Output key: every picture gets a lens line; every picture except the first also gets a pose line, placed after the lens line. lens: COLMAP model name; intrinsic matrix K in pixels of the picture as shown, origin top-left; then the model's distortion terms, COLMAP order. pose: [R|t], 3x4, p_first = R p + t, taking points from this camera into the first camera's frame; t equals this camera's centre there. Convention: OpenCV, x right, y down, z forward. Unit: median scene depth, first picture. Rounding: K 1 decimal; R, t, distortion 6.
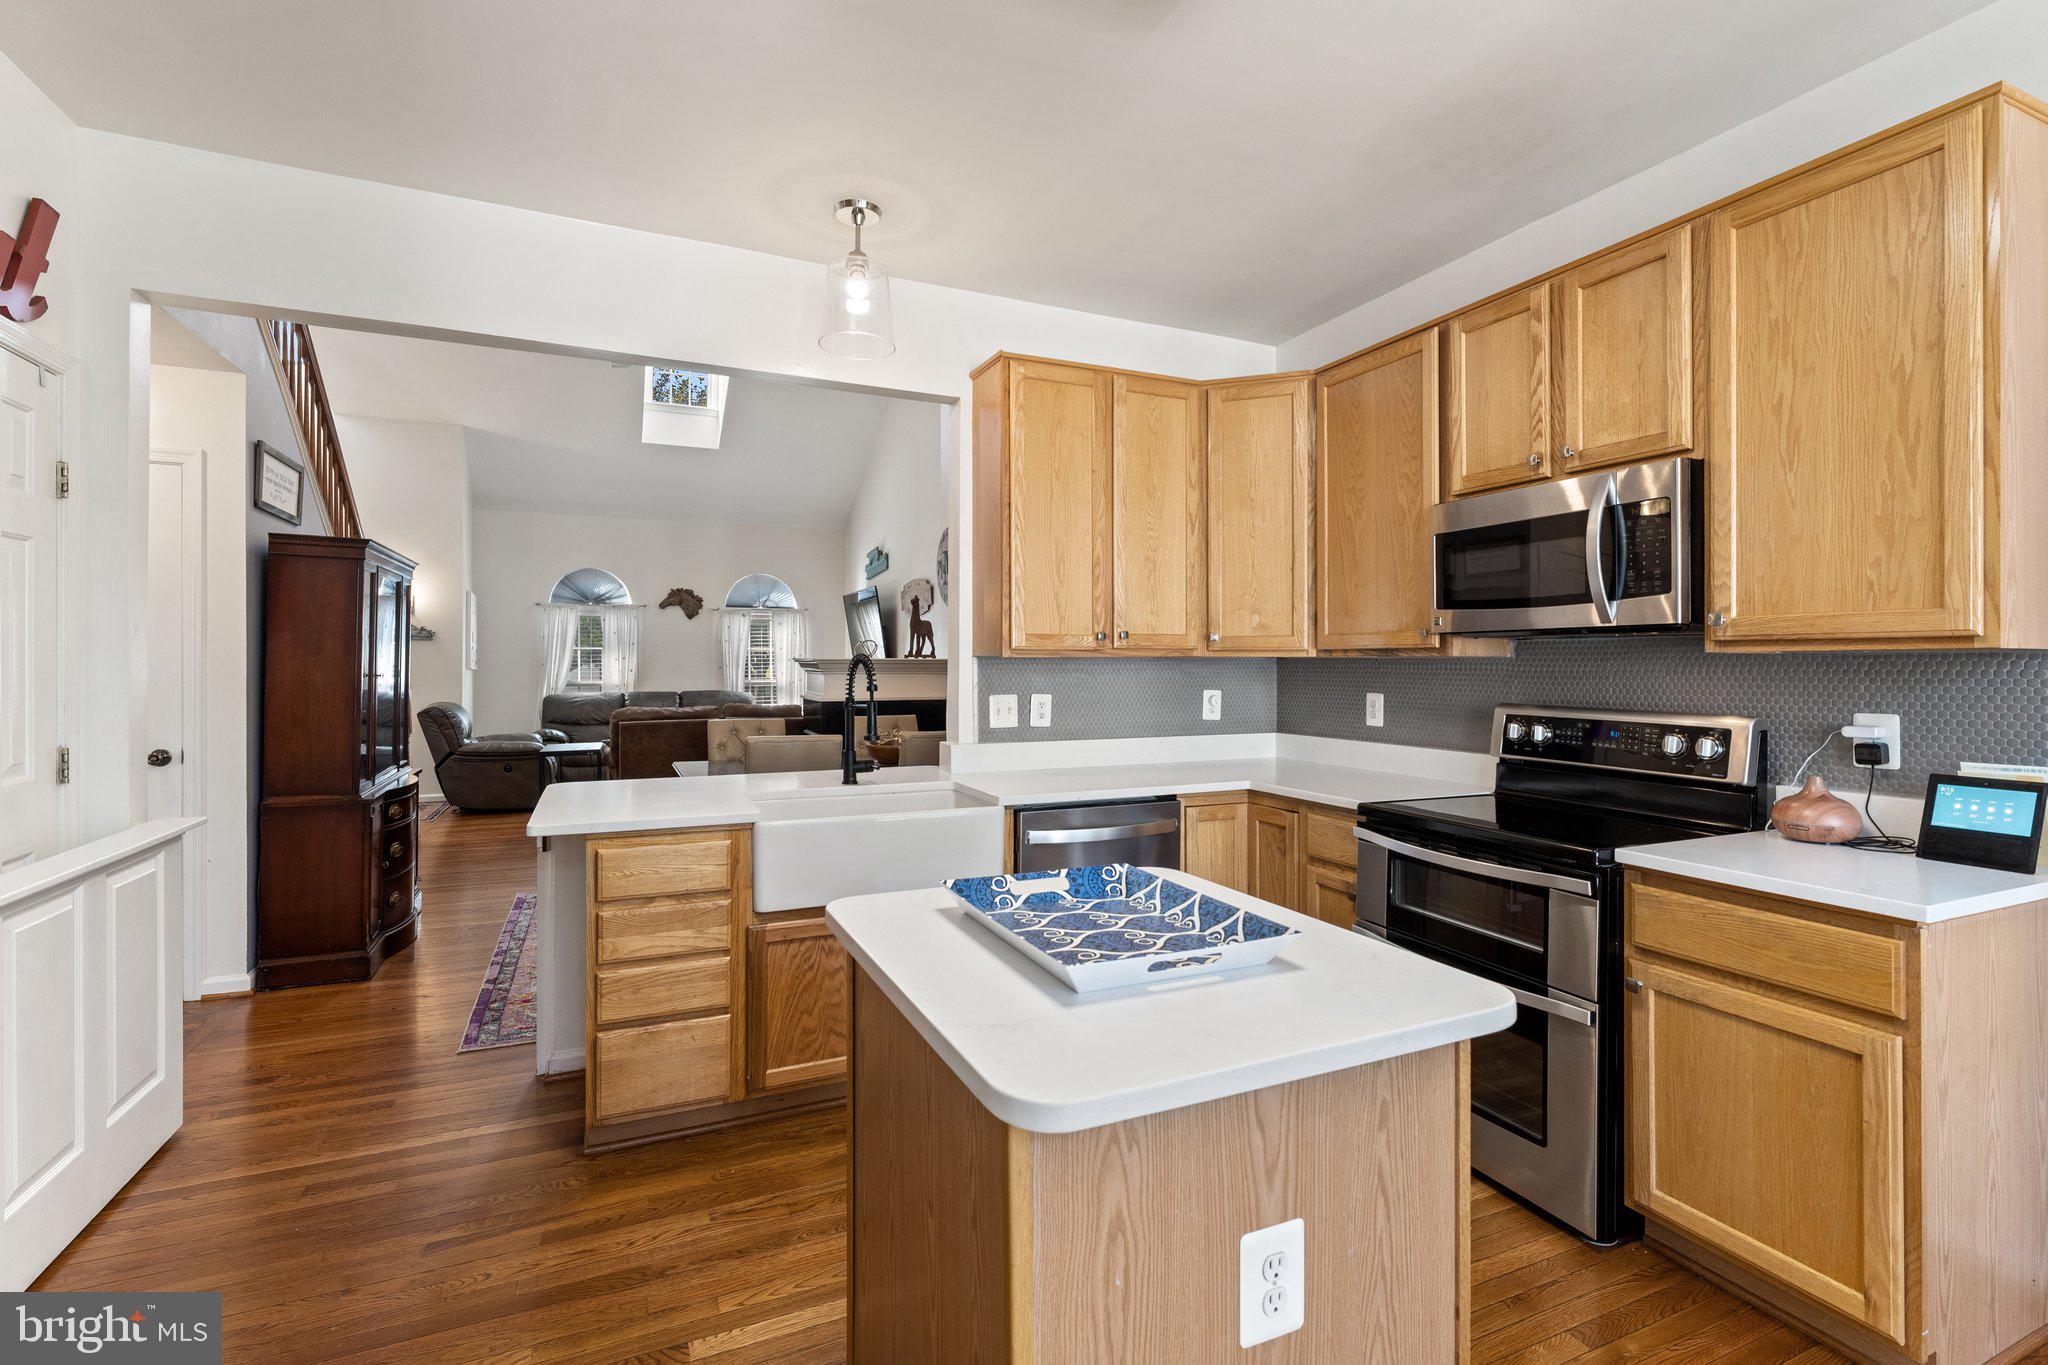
lens RADIAL K [[917.6, 0, 1035.7], [0, 917.6, 668.1], [0, 0, 1]] dist [-0.000942, 0.002681]
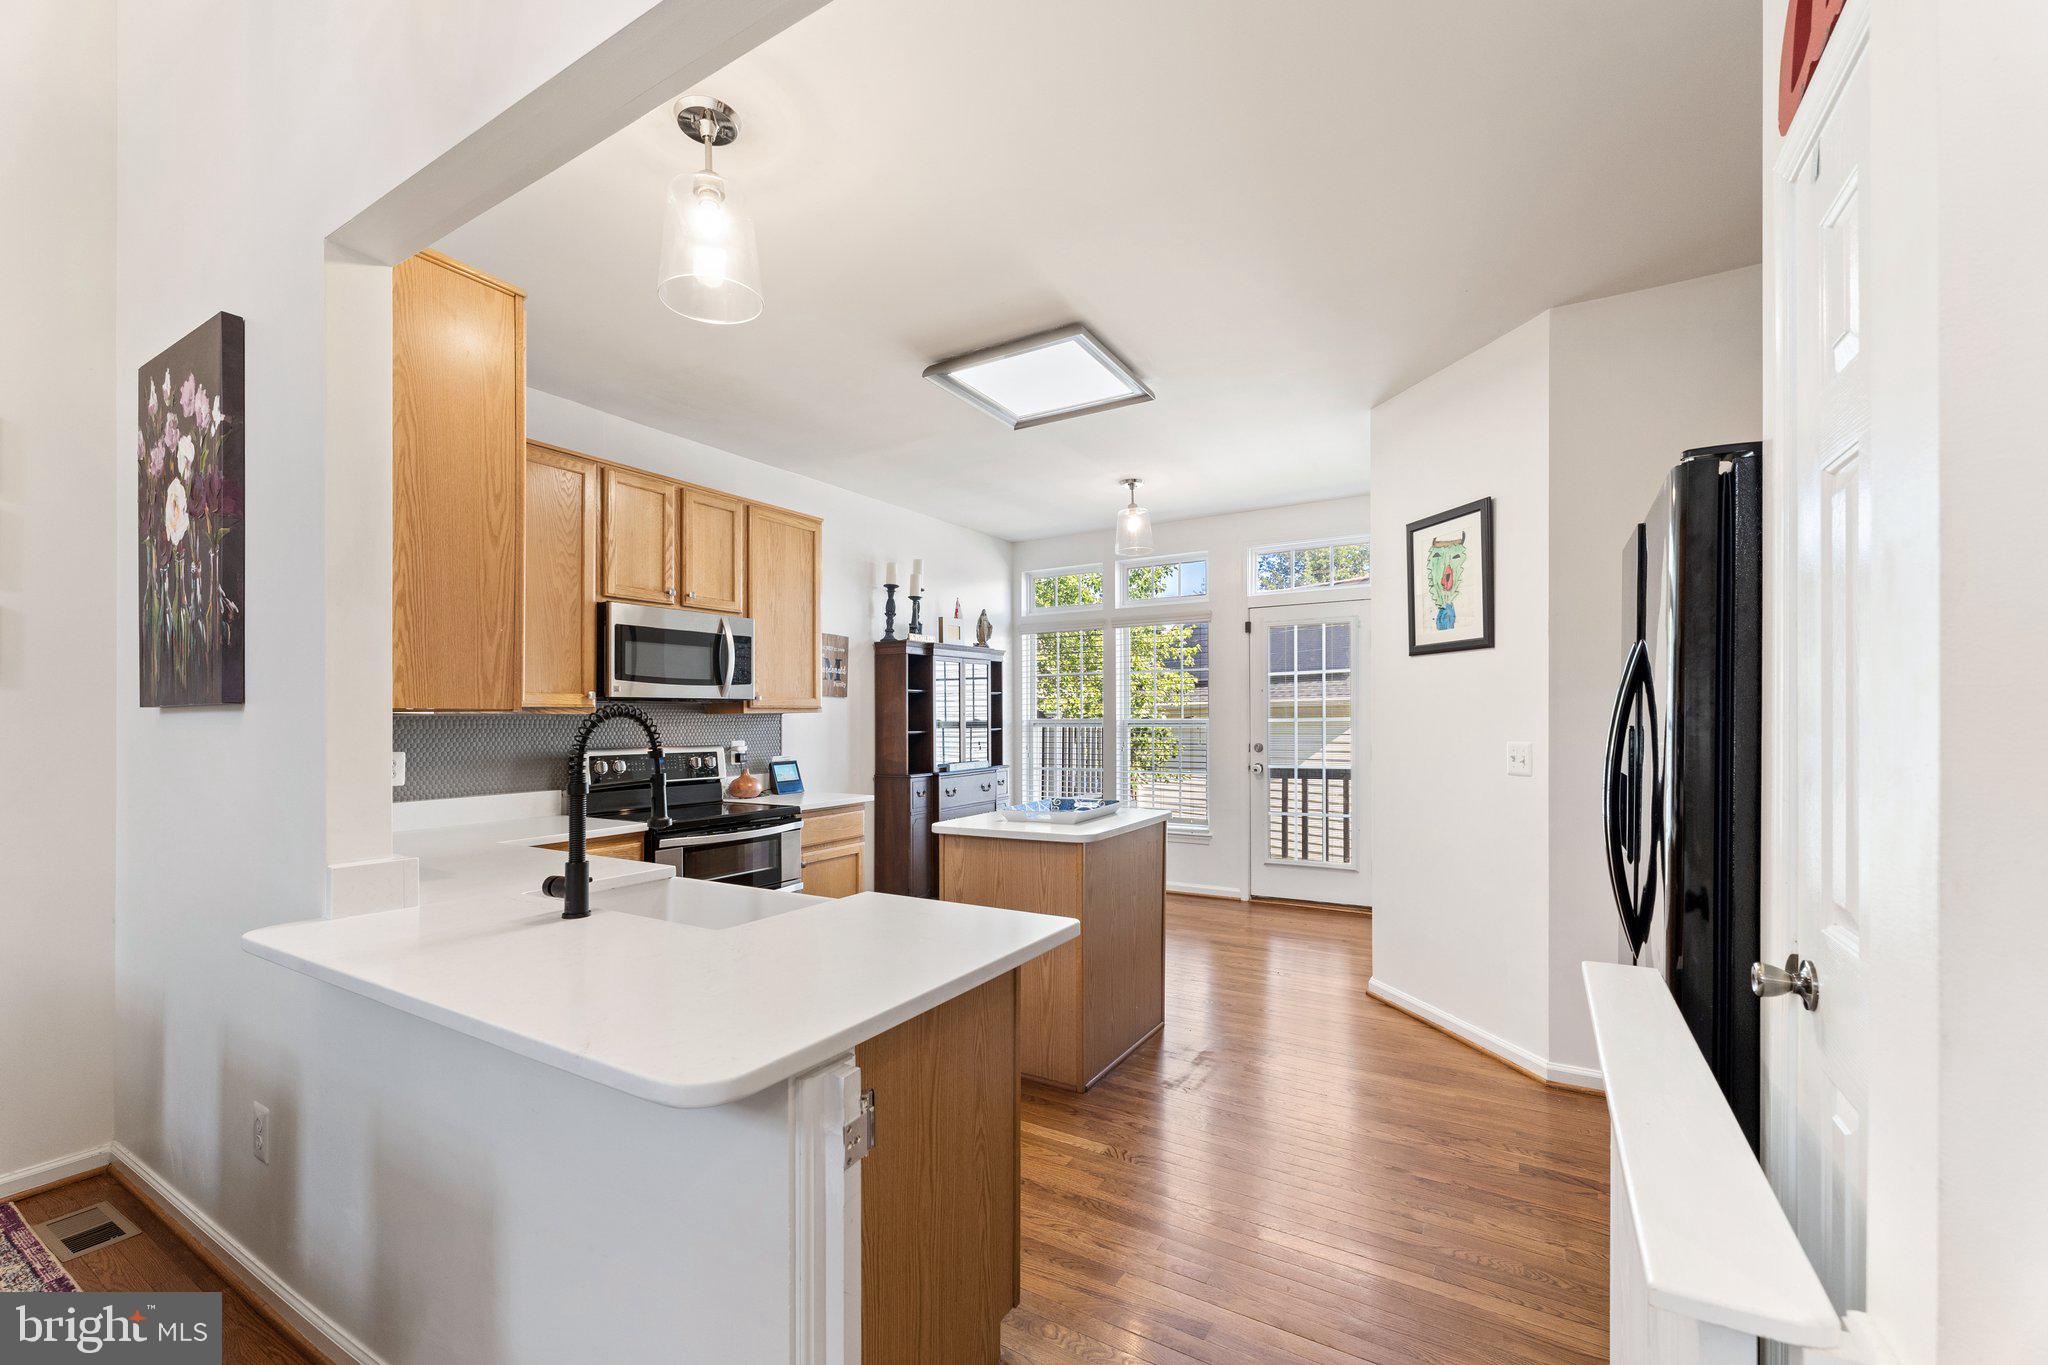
lens RADIAL K [[829.8, 0, 1035.3], [0, 829.8, 730.3], [0, 0, 1]] dist [0.004288, -0.000065]
pose [[-0.561726, -0.009405, 0.827270, -0.773242], [0.011434, 0.999752, 0.019130, -0.004815], [-0.827244, 0.020205, -0.561479, 0.986506]]
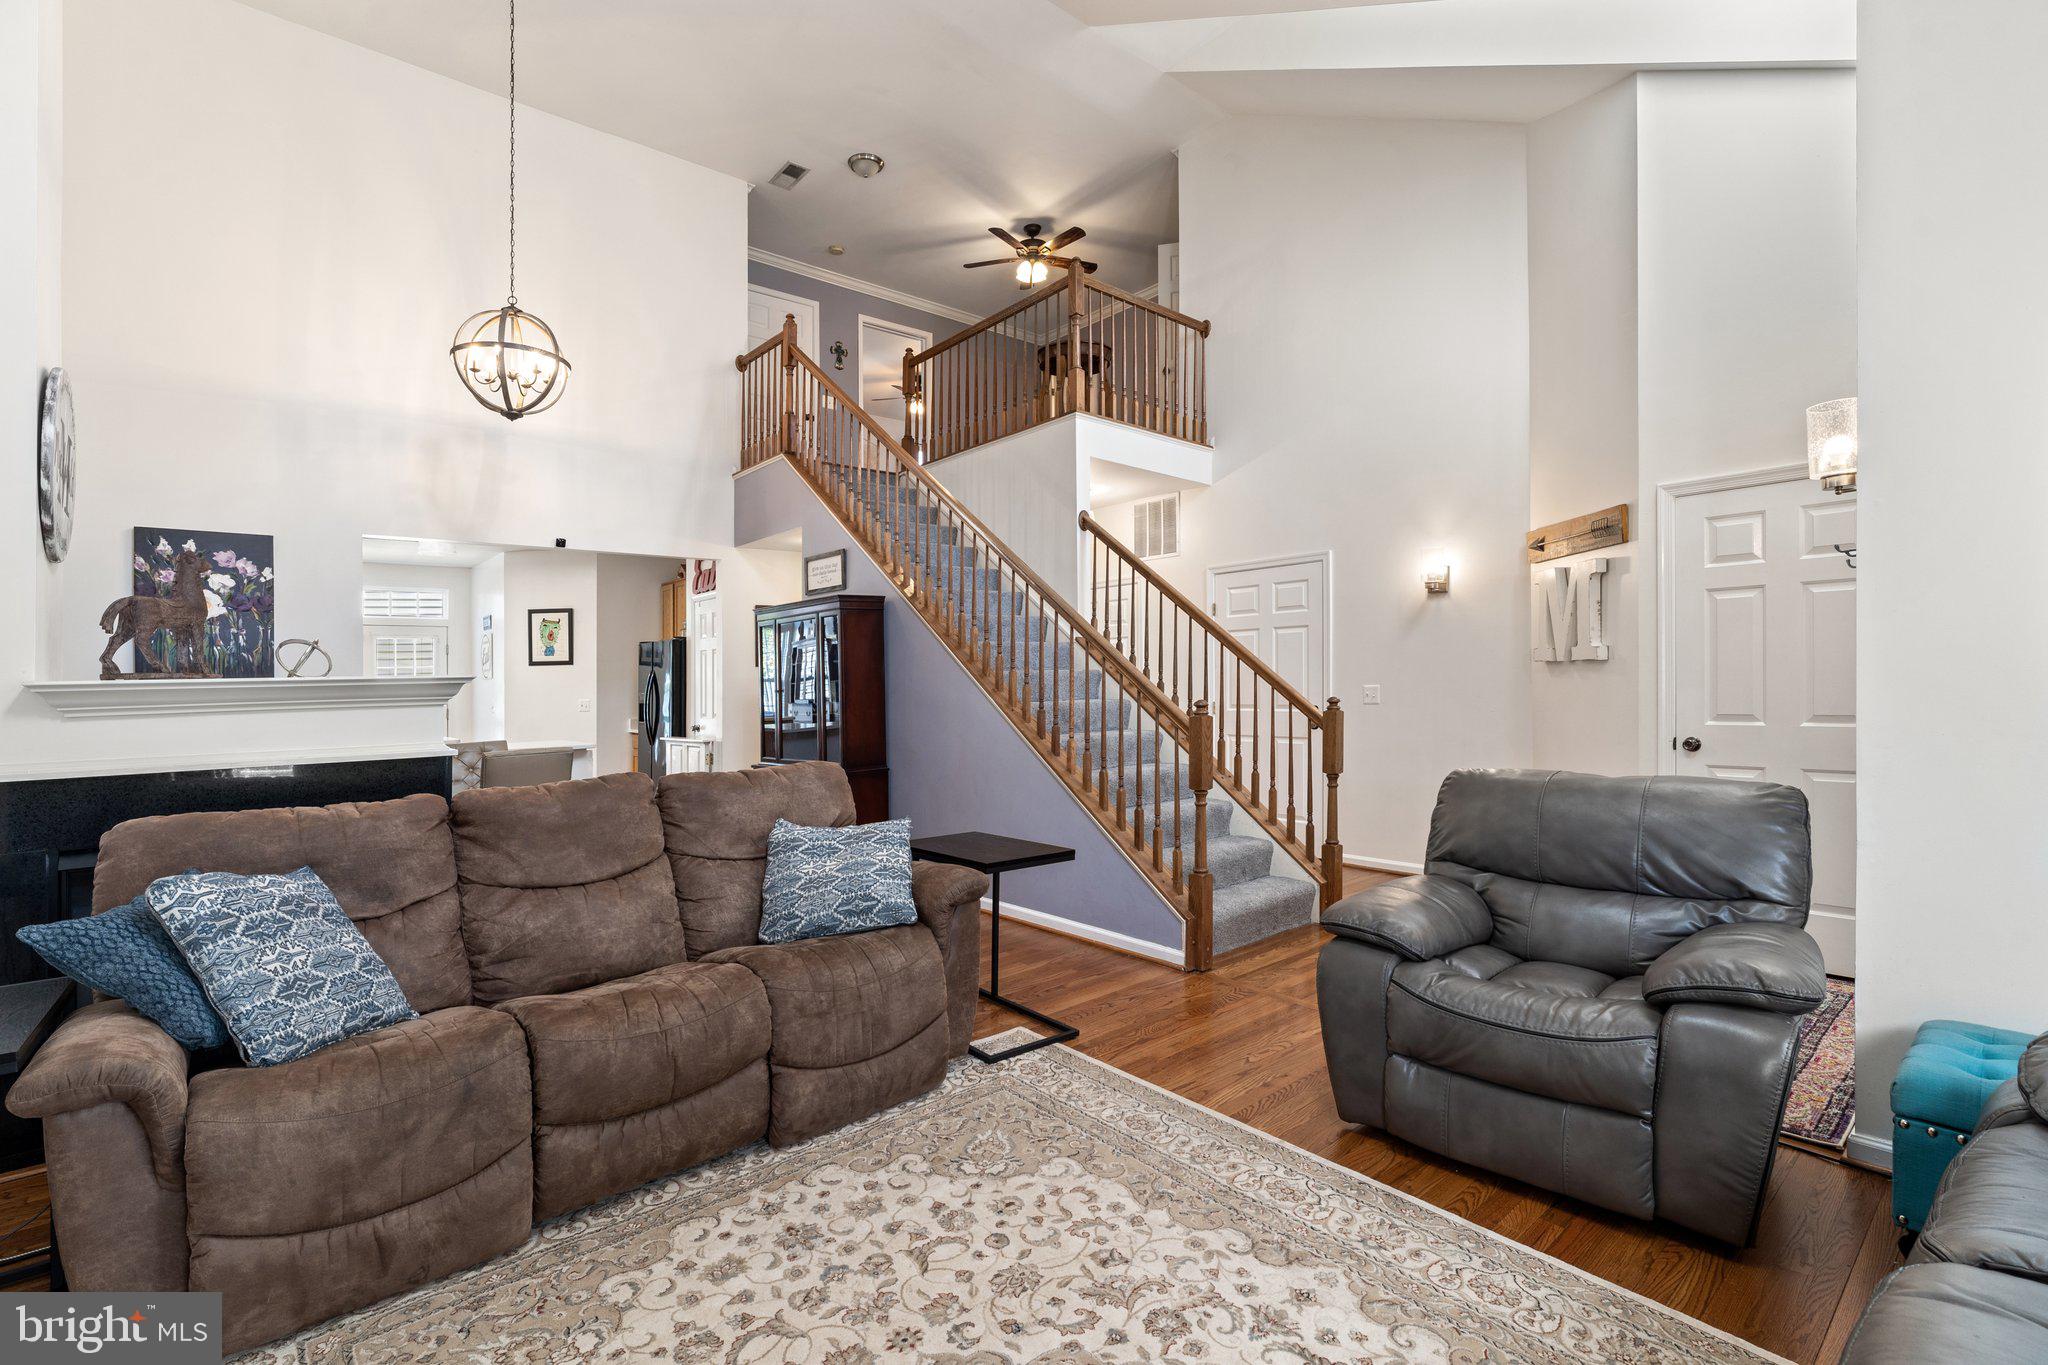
lens RADIAL K [[917.6, 0, 1024.6], [0, 917.6, 732.1], [0, 0, 1]] dist [-0.000942, 0.002681]
pose [[-0.960477, 0.036492, -0.275956, -0.819769], [0.020378, 0.997927, 0.061038, -0.011020], [0.277611, 0.053002, -0.959230, 3.104974]]
